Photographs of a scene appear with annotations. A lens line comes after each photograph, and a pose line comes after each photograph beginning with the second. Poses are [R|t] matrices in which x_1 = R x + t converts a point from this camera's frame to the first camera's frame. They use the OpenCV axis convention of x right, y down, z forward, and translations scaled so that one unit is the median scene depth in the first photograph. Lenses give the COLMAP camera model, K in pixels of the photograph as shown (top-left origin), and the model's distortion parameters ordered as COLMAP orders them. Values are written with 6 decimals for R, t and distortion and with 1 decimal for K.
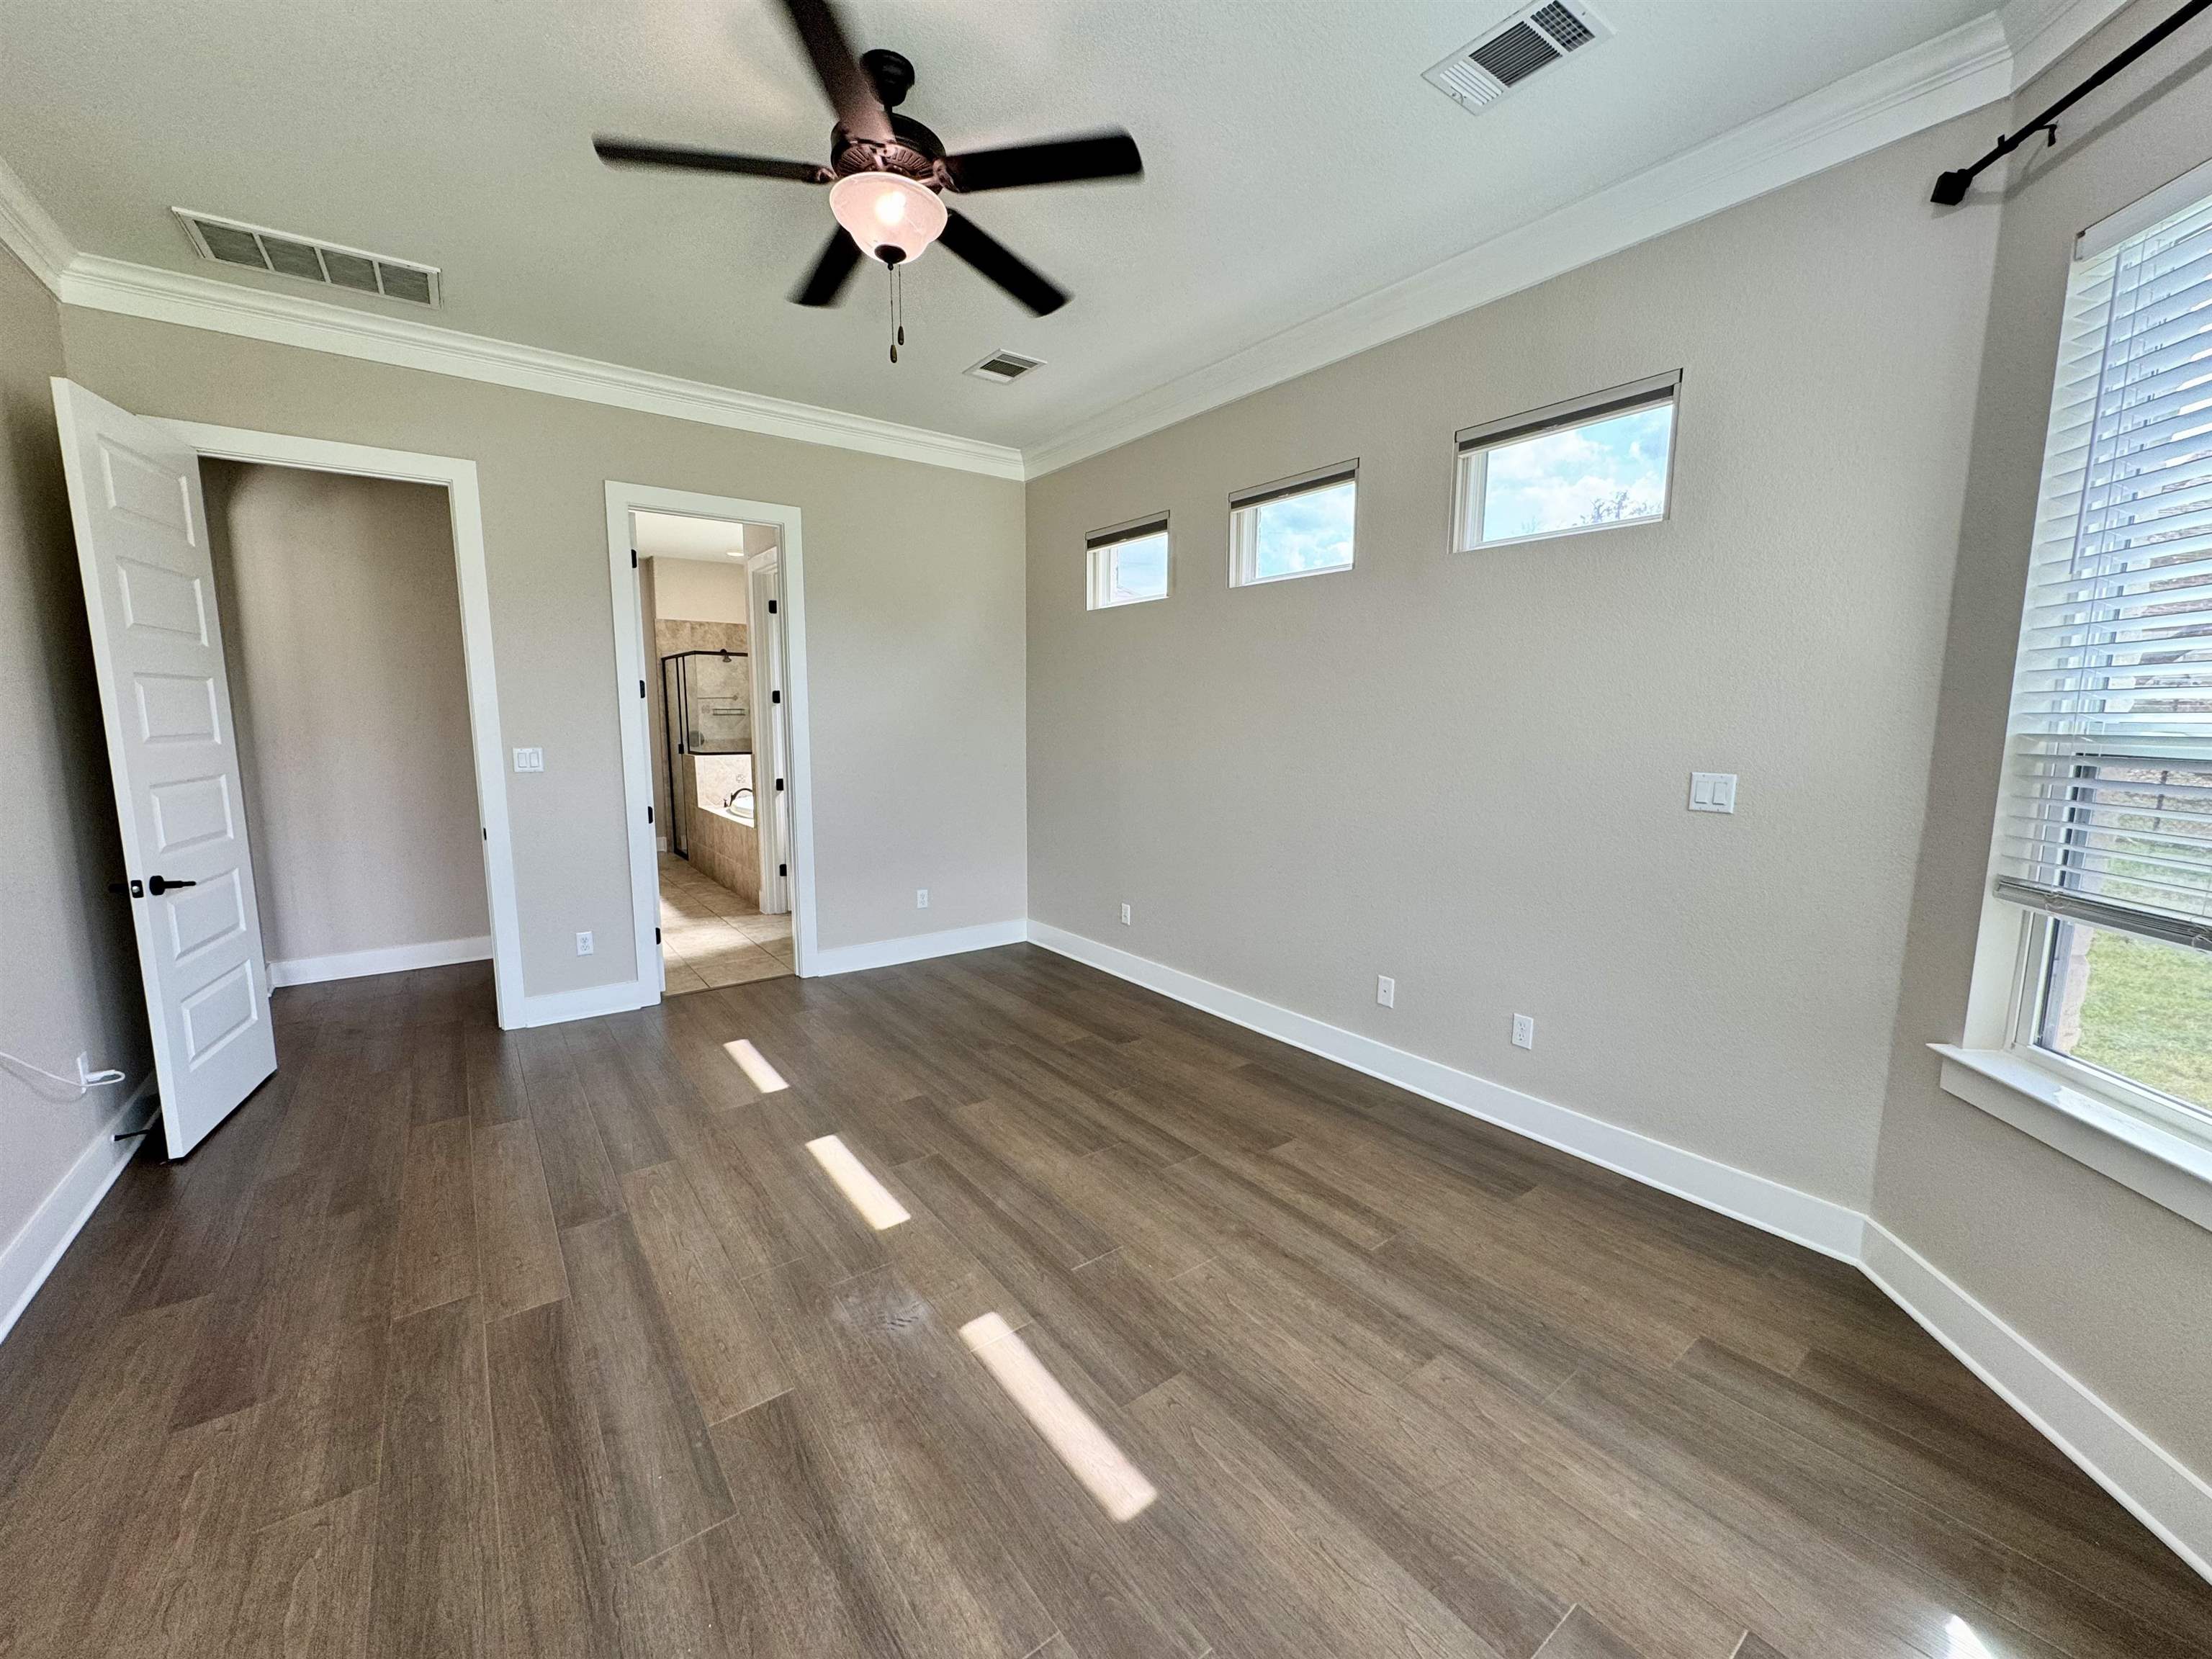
lens RADIAL K [[881.1, 0, 1106.5], [0, 881.1, 831.6], [0, 0, 1]] dist [-0.002321, 0.000508]
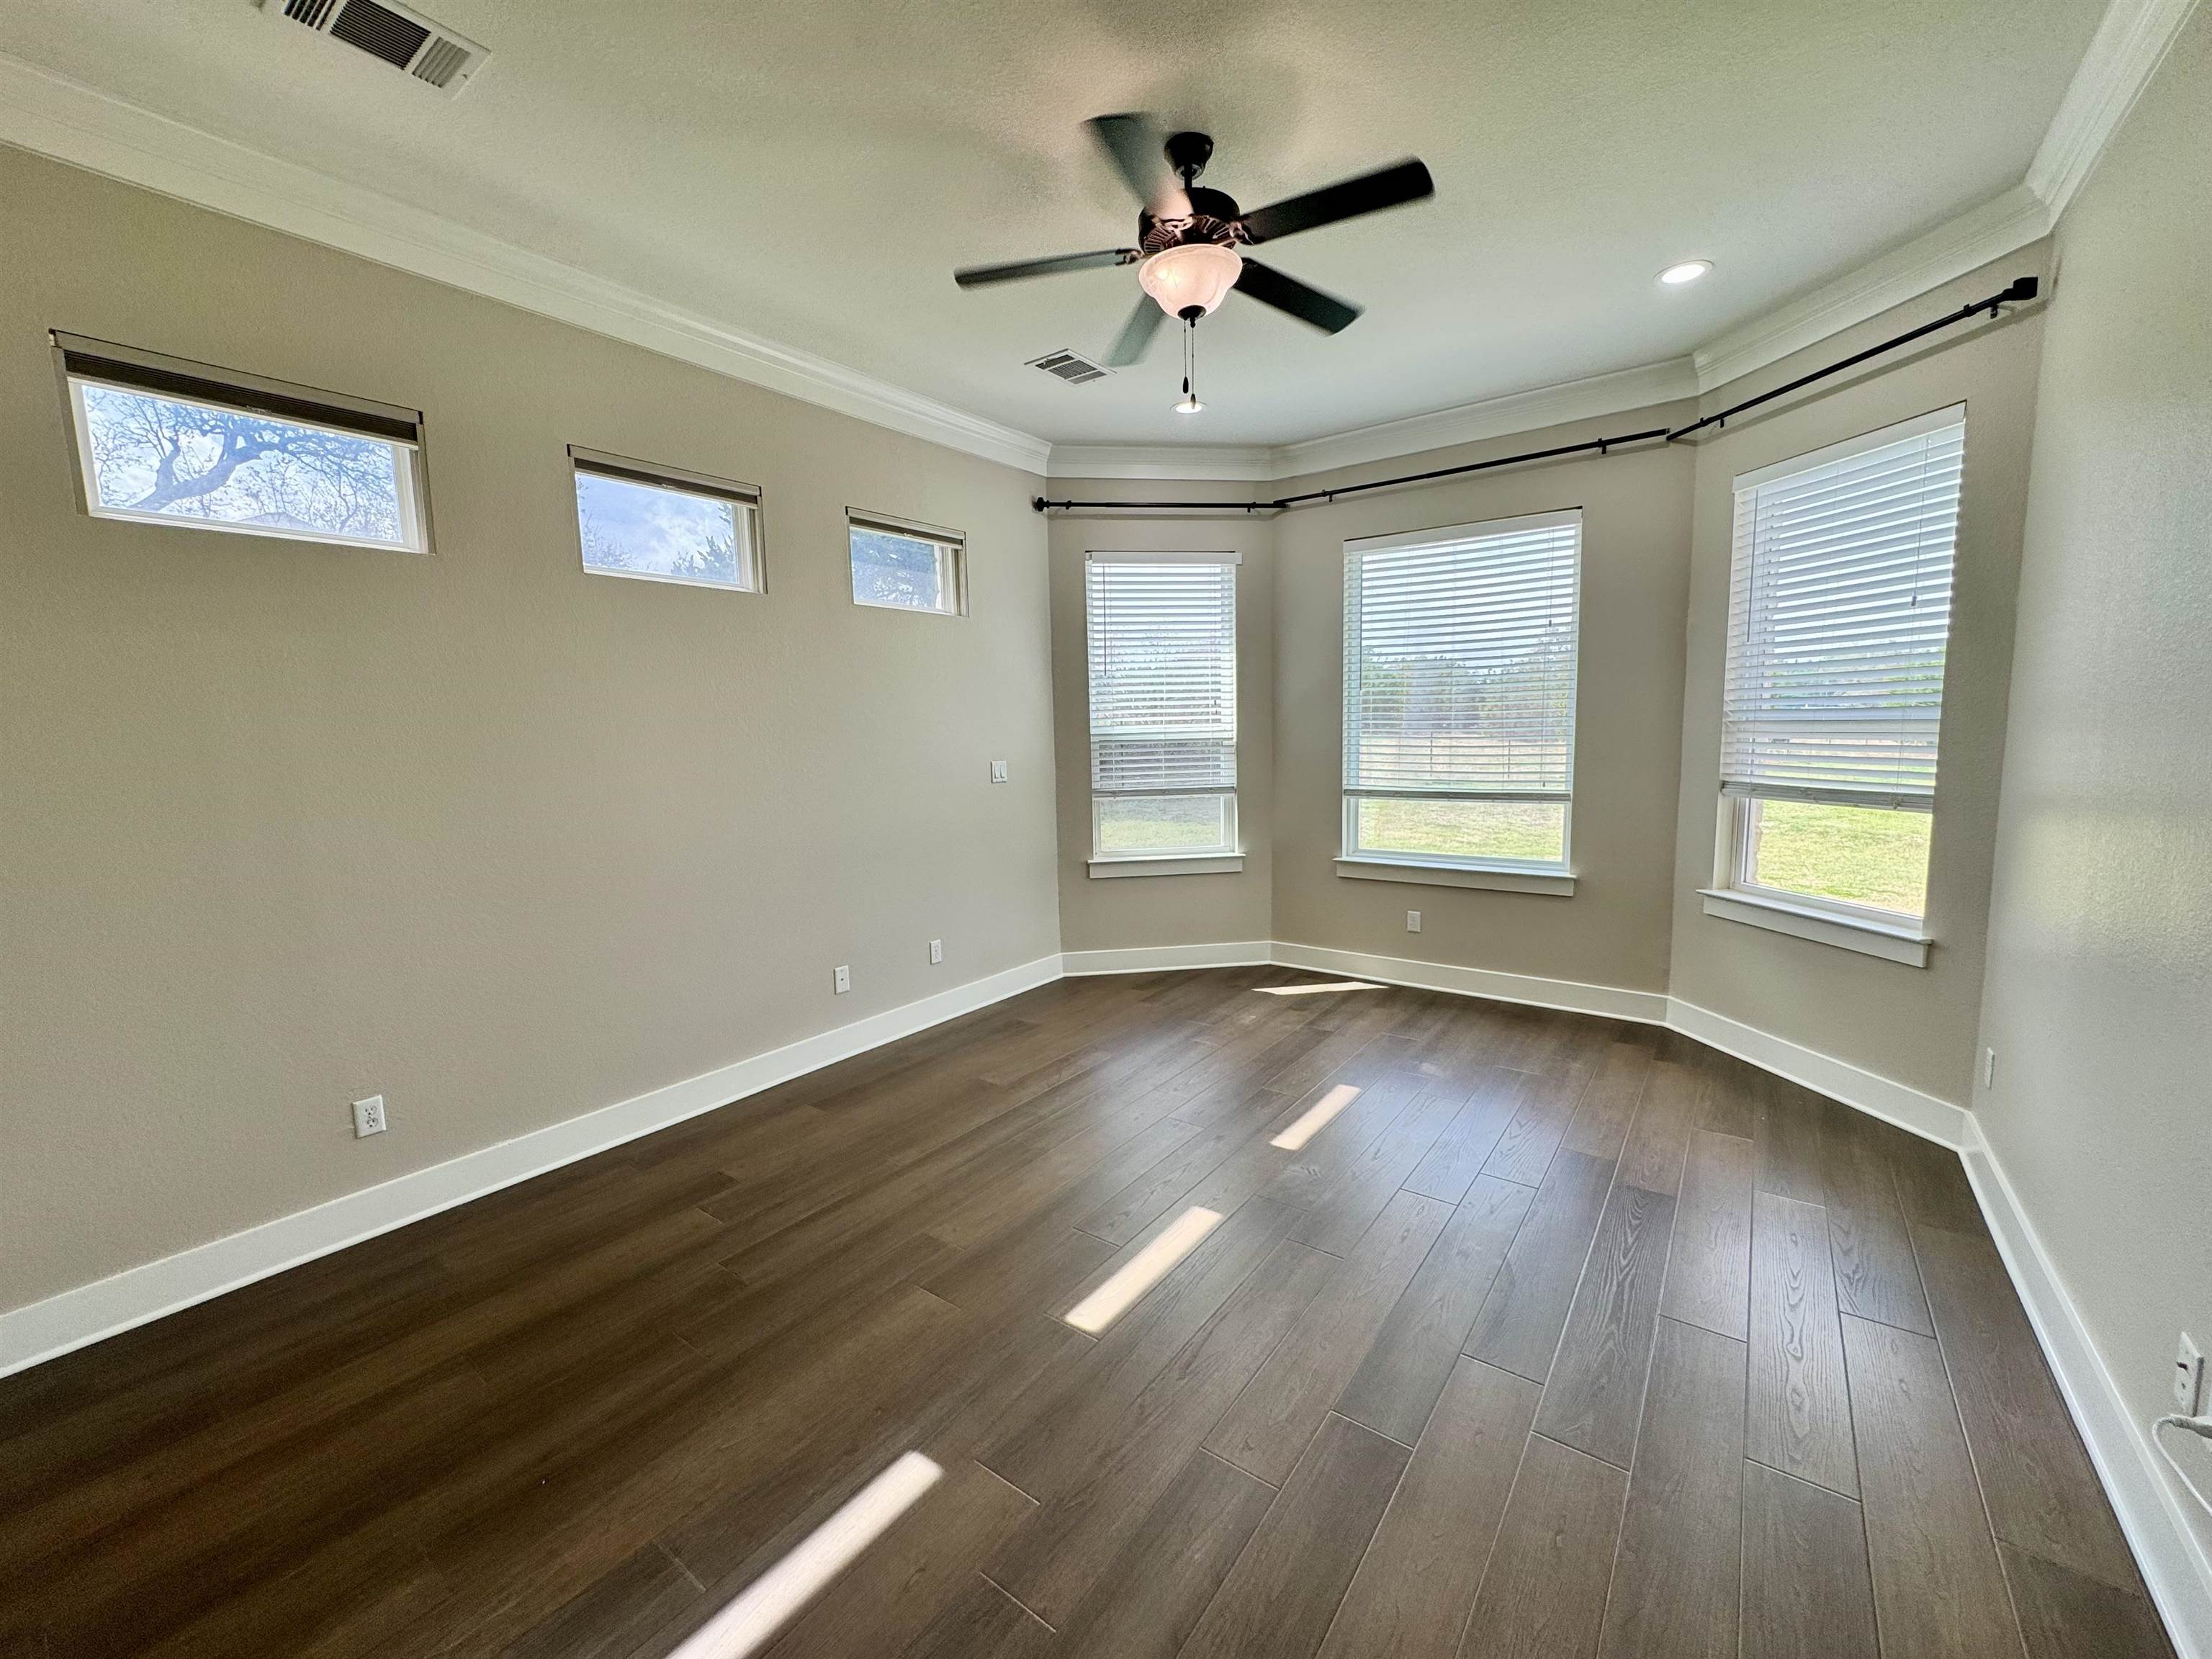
lens RADIAL K [[881.1, 0, 1106.5], [0, 881.1, 831.6], [0, 0, 1]] dist [-0.002321, 0.000508]
pose [[-0.280608, -0.098133, 0.954793, -0.723331], [0.169199, 0.974124, 0.149846, -0.100529], [-0.944791, 0.203598, -0.256743, 0.814713]]
